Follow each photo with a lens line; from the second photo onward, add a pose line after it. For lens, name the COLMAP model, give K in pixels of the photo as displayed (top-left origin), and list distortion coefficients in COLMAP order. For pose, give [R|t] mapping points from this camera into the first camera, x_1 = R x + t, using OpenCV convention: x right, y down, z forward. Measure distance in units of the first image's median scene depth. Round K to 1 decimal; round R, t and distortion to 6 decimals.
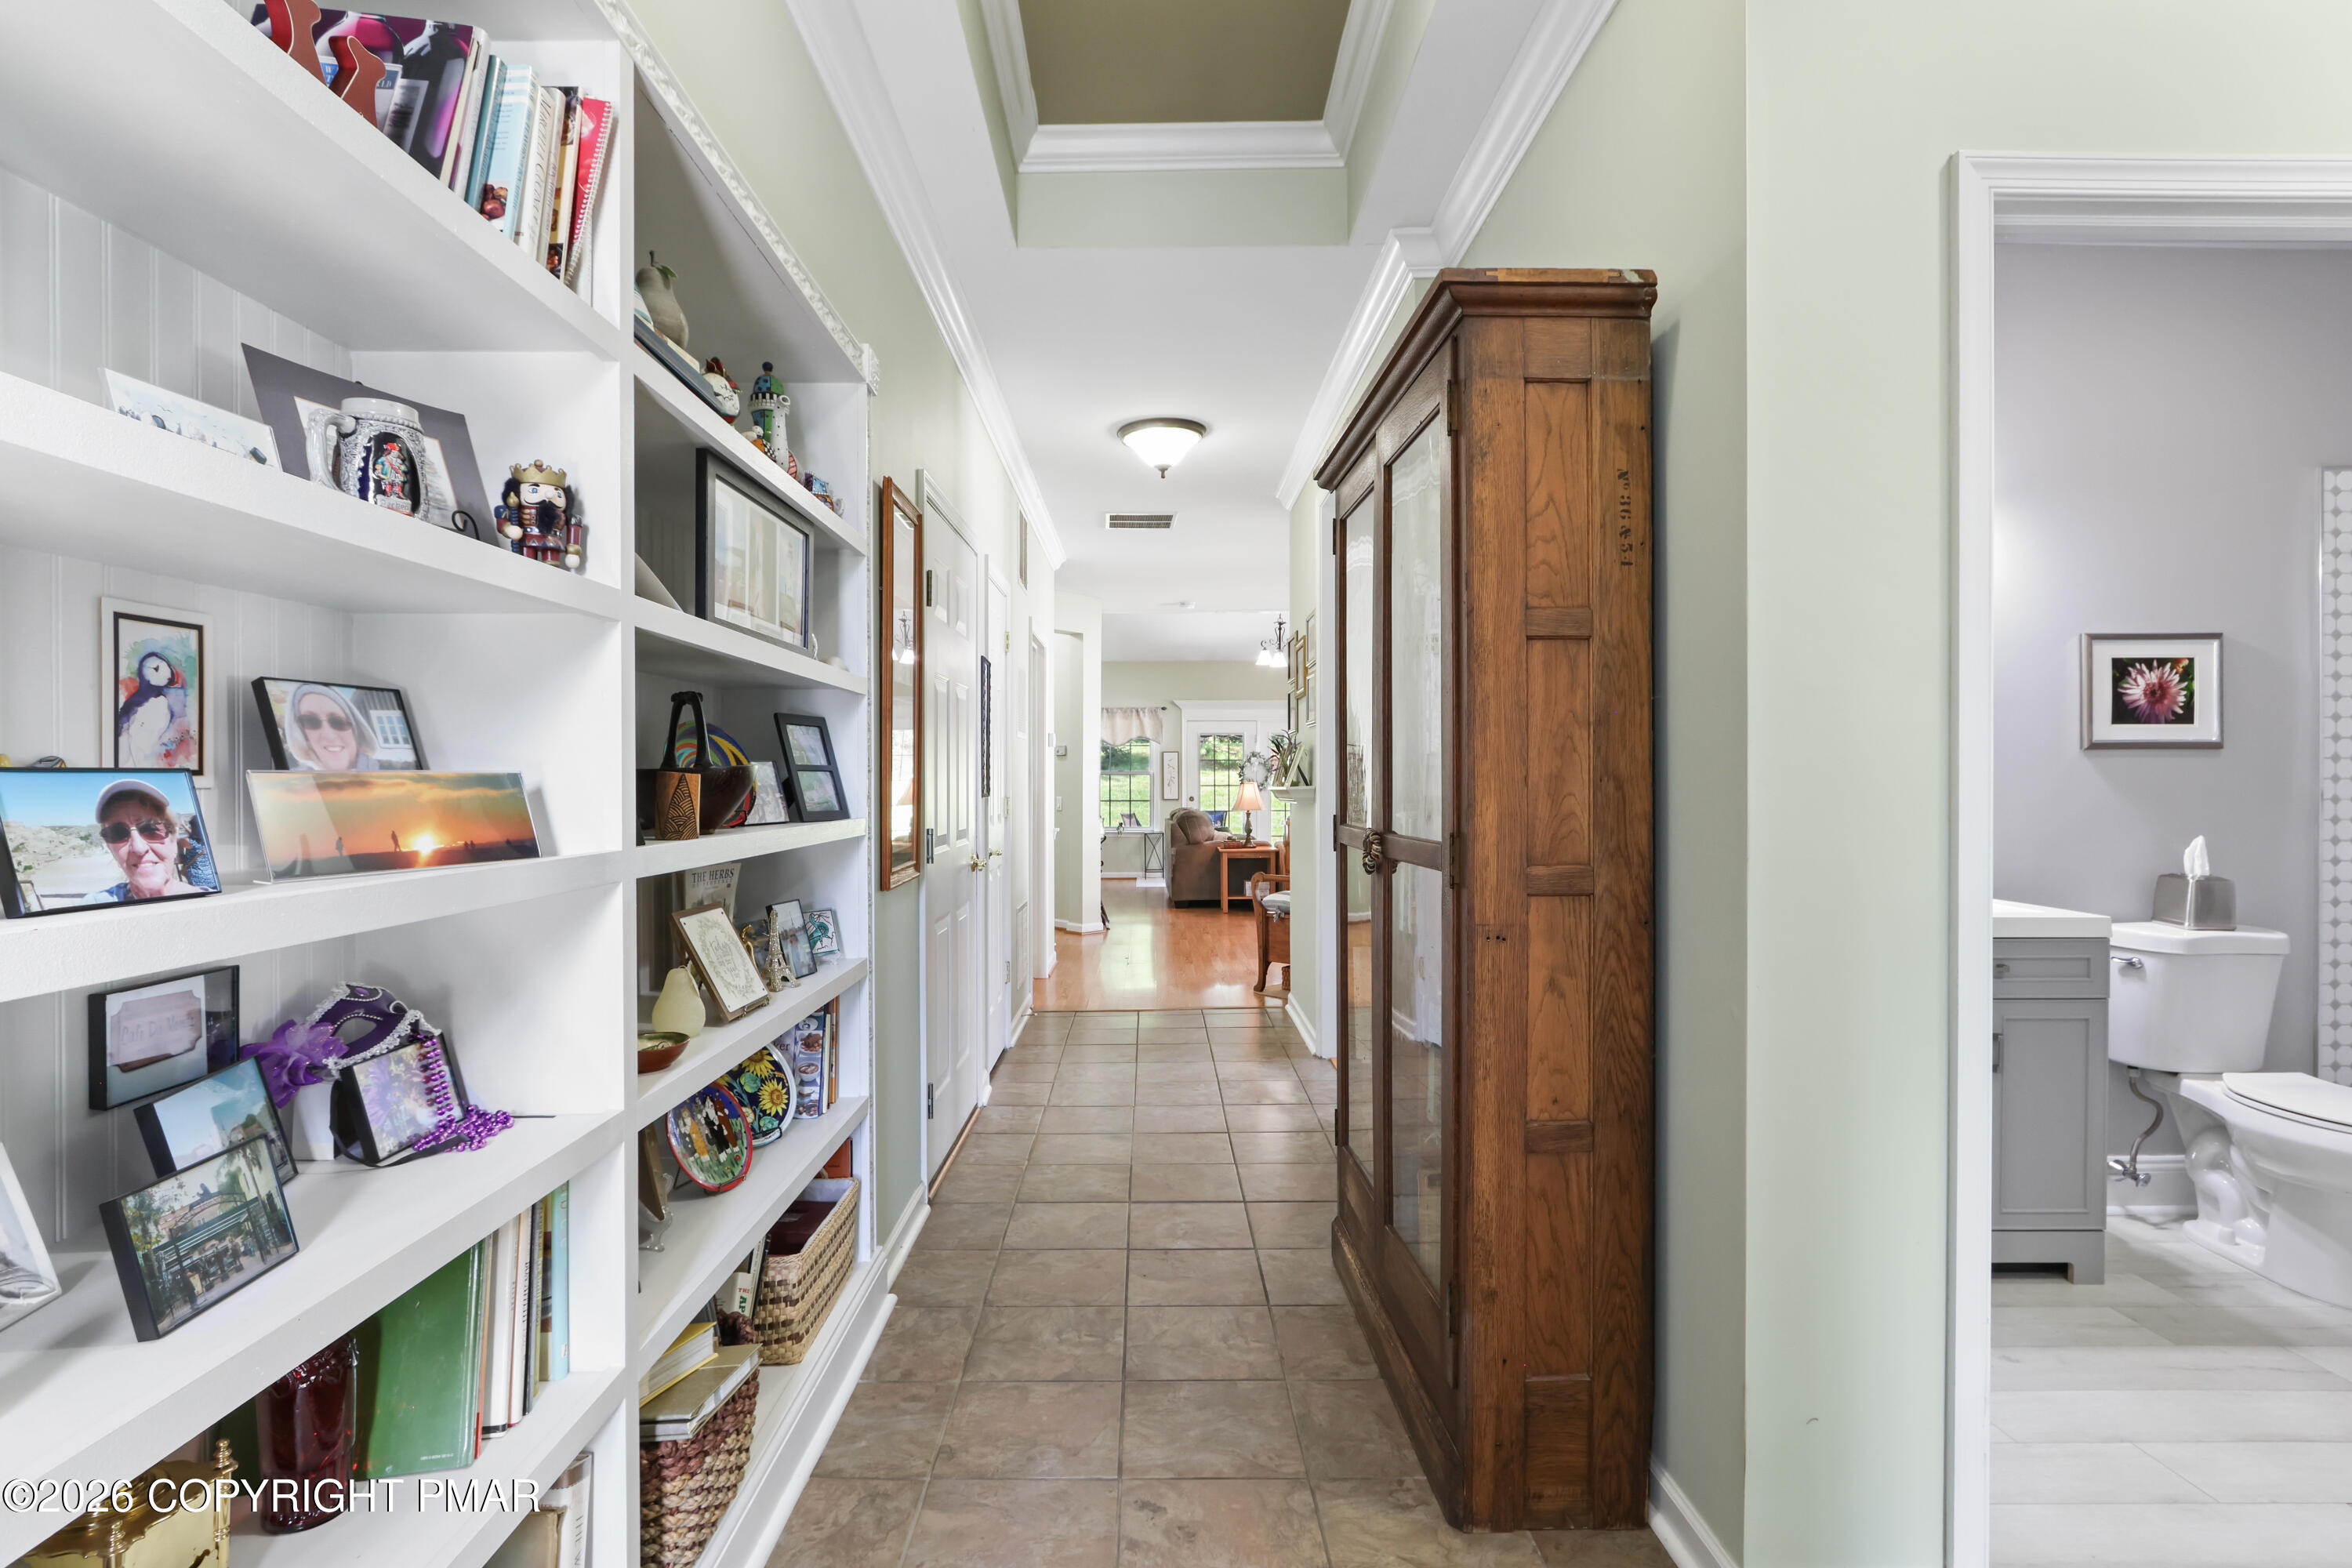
lens RADIAL K [[1151.7, 0, 1171.6], [0, 1151.7, 780.5], [0, 0, 1]] dist [-0.002440, -0.000220]
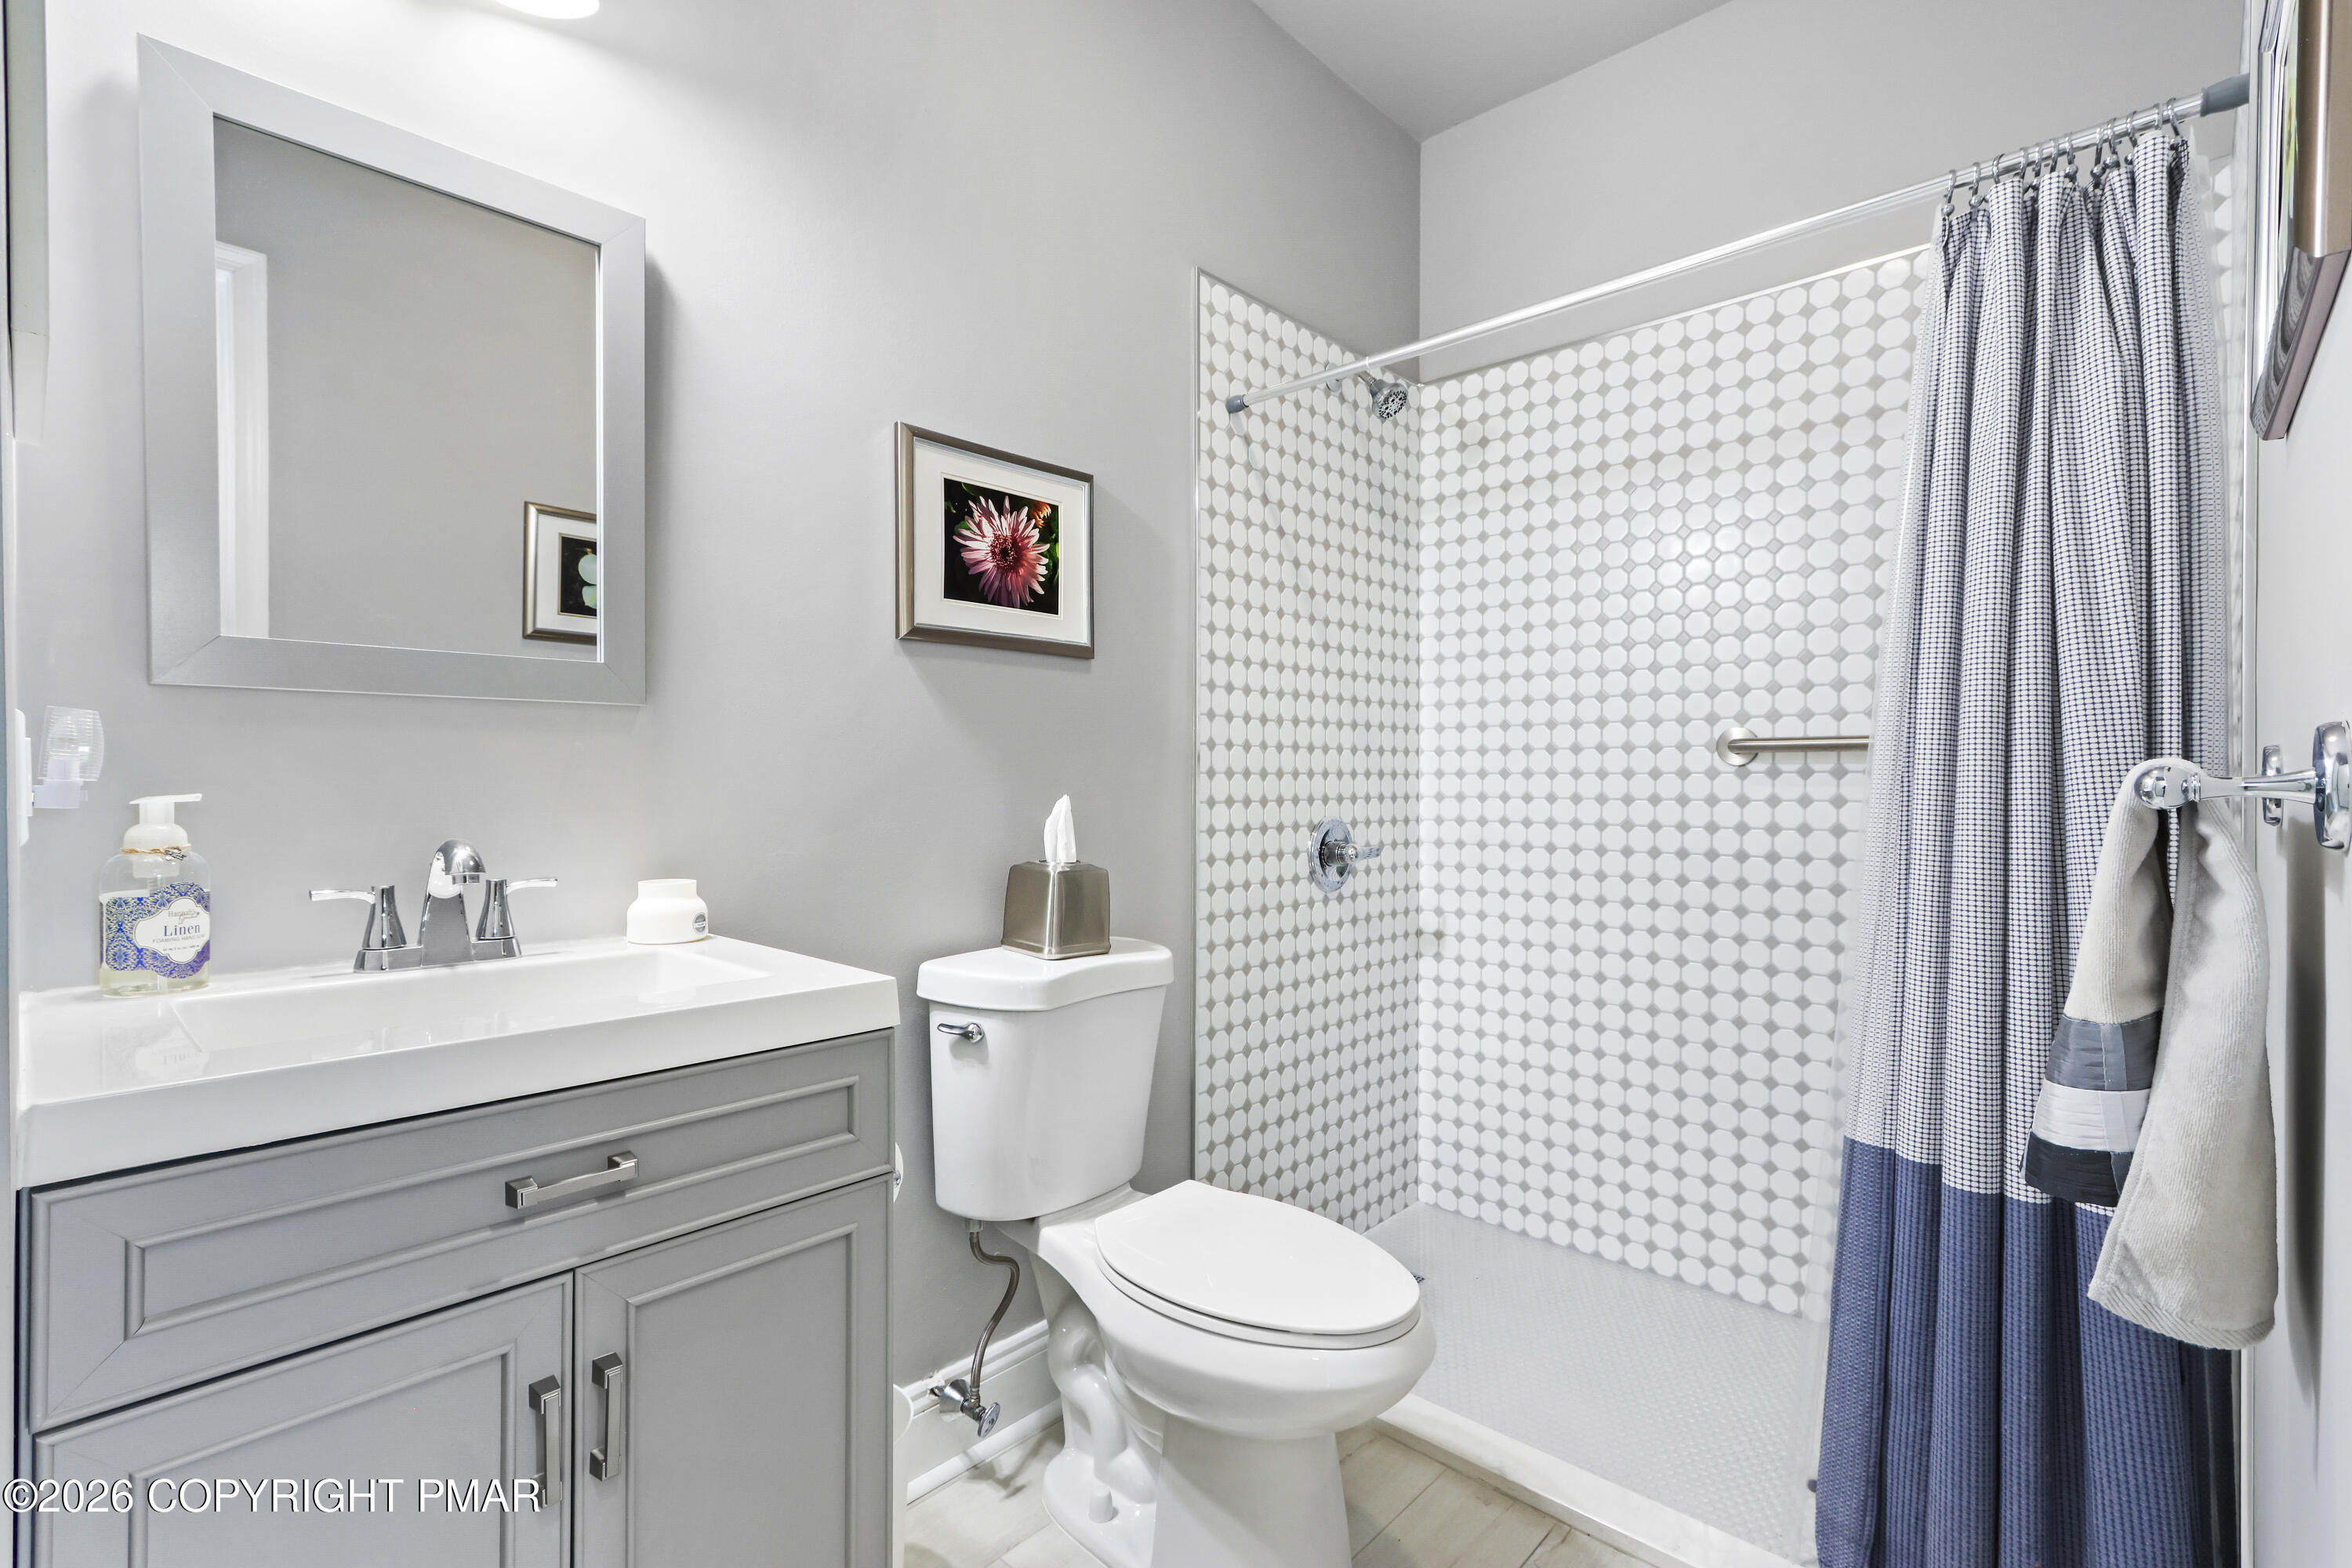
lens RADIAL K [[1081.6, 0, 1174.3], [0, 1081.6, 783.7], [0, 0, 1]] dist [0.002603, -0.000160]
pose [[0.685937, -0.001664, 0.727659, 0.515354], [0.001446, 0.999999, 0.000924, 0.040065], [-0.727659, 0.000419, 0.685939, 0.562991]]
